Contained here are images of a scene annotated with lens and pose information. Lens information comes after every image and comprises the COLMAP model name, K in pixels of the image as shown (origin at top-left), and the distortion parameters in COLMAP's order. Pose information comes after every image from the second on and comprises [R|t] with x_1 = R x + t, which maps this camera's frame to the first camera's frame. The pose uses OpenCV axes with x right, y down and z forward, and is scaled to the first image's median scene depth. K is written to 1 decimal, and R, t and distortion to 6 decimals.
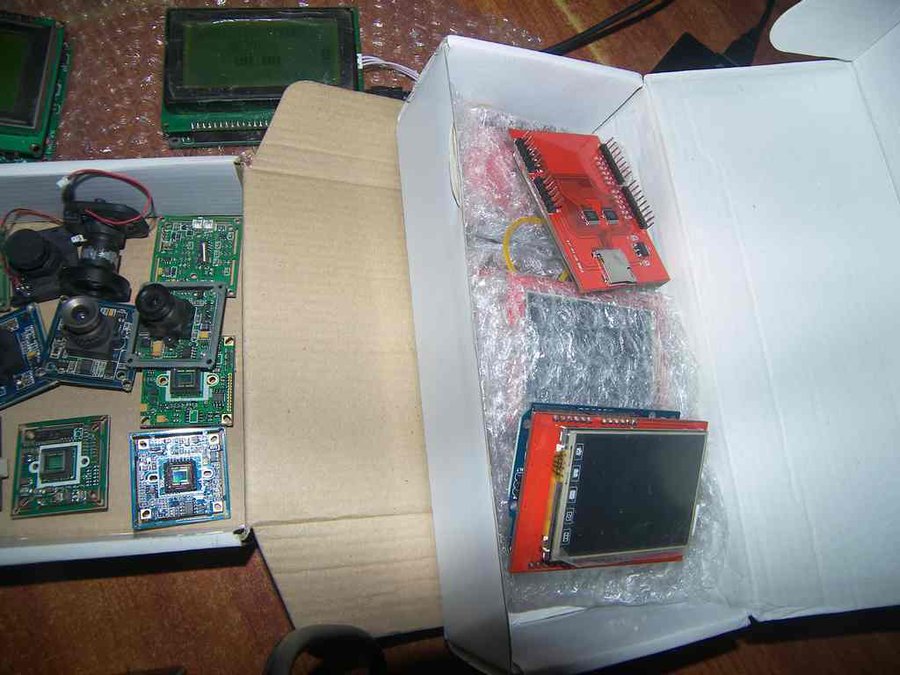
lens RADIAL K [[635.0, 0, 450.0], [0, 635.0, 337.5], [0, 0, 1]] dist [-0.161314, 0.107012]
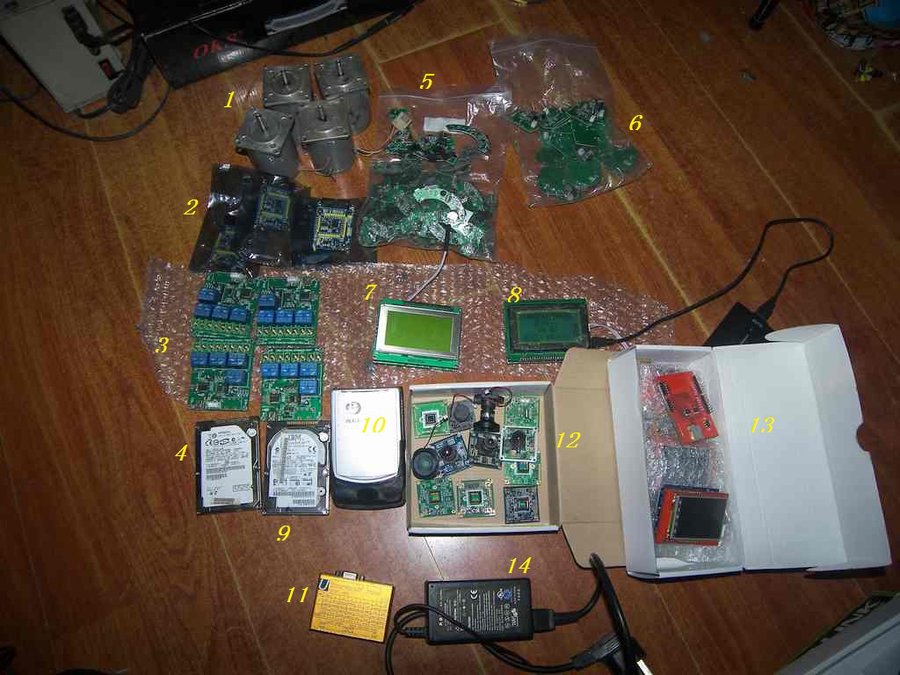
lens RADIAL K [[635.0, 0, 450.0], [0, 635.0, 337.5], [0, 0, 1]] dist [-0.161314, 0.107012]
pose [[0.988927, 0.032475, -0.144805, -0.386205], [-0.040823, 0.997648, -0.055057, -0.318254], [0.142677, 0.060358, 0.987927, -1.694144]]
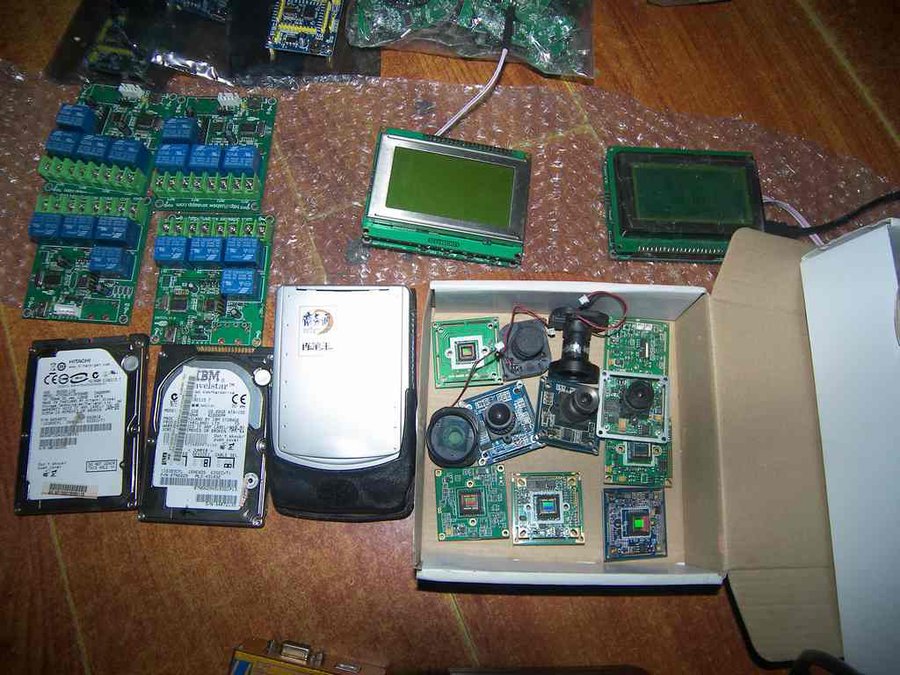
lens RADIAL K [[635.0, 0, 450.0], [0, 635.0, 337.5], [0, 0, 1]] dist [-0.161314, 0.107012]
pose [[0.985062, 0.085281, -0.149599, -0.681482], [-0.086779, 0.996221, -0.003502, -0.137346], [0.148735, 0.016431, 0.988741, -0.396403]]
